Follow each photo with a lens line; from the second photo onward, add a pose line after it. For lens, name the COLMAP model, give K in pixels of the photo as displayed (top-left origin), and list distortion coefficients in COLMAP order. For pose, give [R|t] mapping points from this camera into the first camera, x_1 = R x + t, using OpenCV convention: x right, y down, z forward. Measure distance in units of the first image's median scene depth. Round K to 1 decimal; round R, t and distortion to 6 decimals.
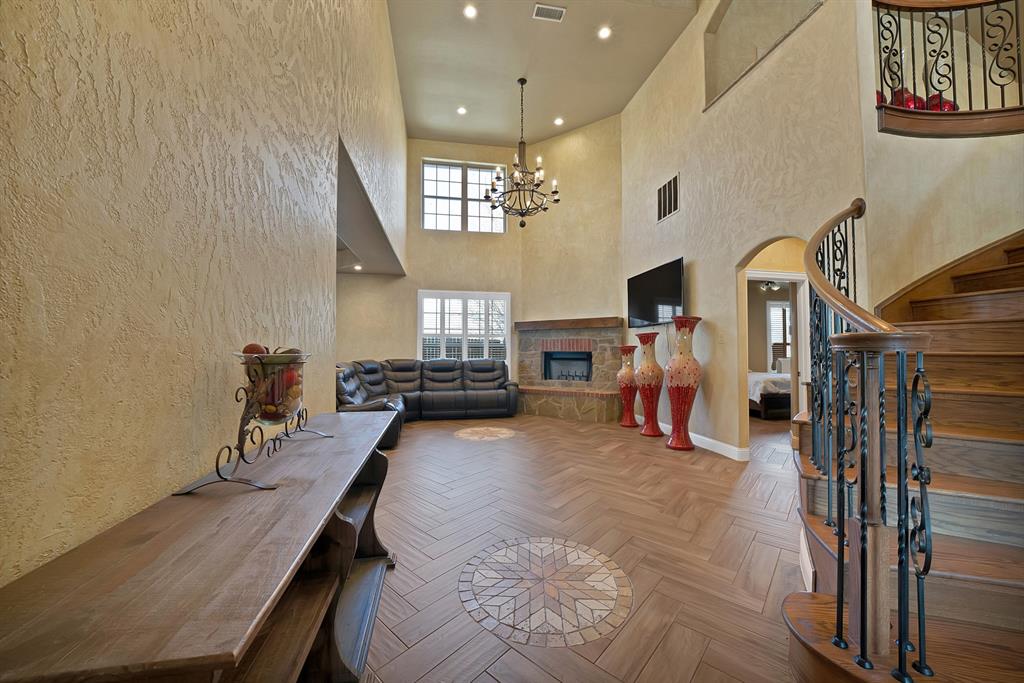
lens RADIAL K [[373.1, 0, 498.4], [0, 373.1, 341.3], [0, 0, 1]] dist [-0.014351, 0.000380]
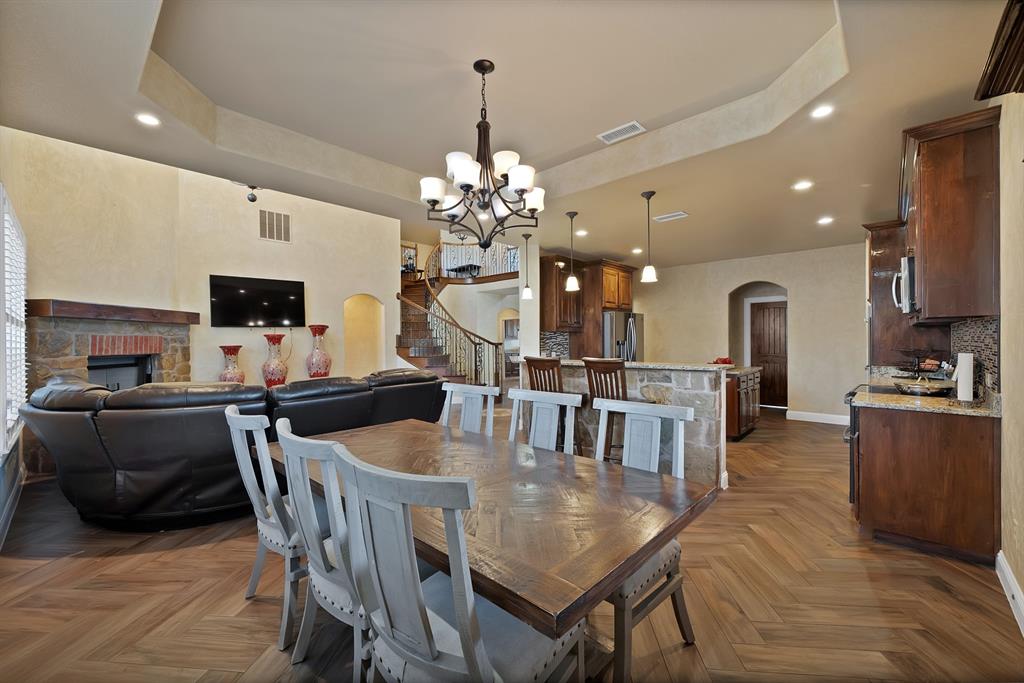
lens RADIAL K [[427.1, 0, 508.4], [0, 427.1, 342.7], [0, 0, 1]] dist [-0.003063, -0.000086]
pose [[-0.611539, 0.005054, 0.791198, -0.850572], [-0.005203, 0.999932, -0.010408, 0.010496], [-0.791197, -0.010481, -0.611472, 0.939408]]
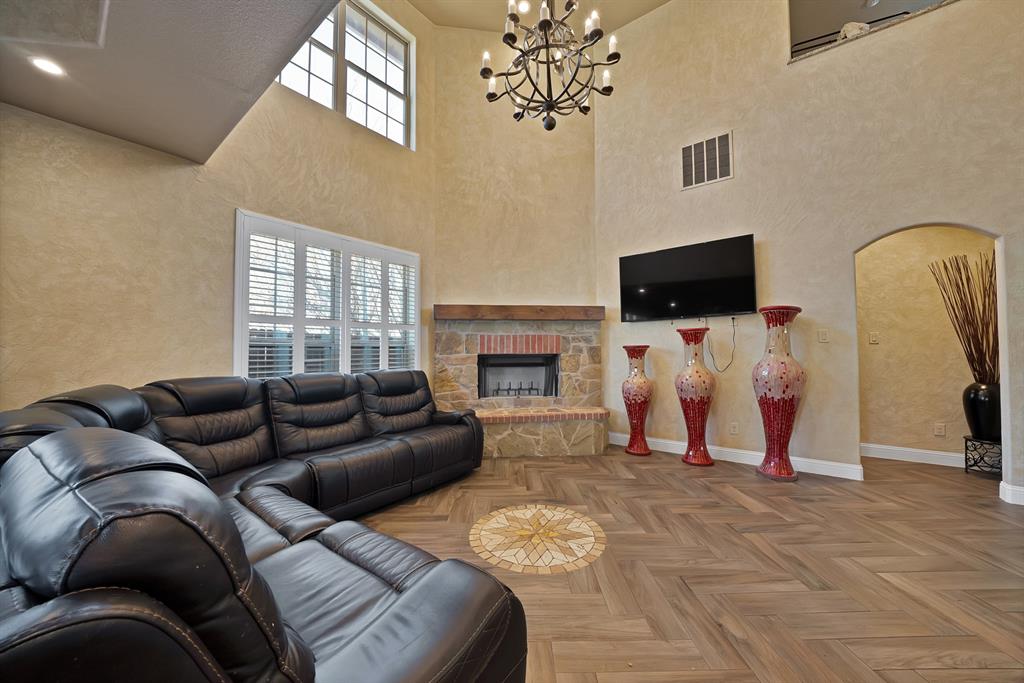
lens RADIAL K [[373.1, 0, 511.1], [0, 373.1, 339.1], [0, 0, 1]] dist [-0.014351, 0.000380]
pose [[0.736083, 0.019602, 0.676607, -0.286038], [-0.011270, 0.999797, -0.016705, 0.012443], [-0.676797, 0.004671, 0.736155, 0.526170]]
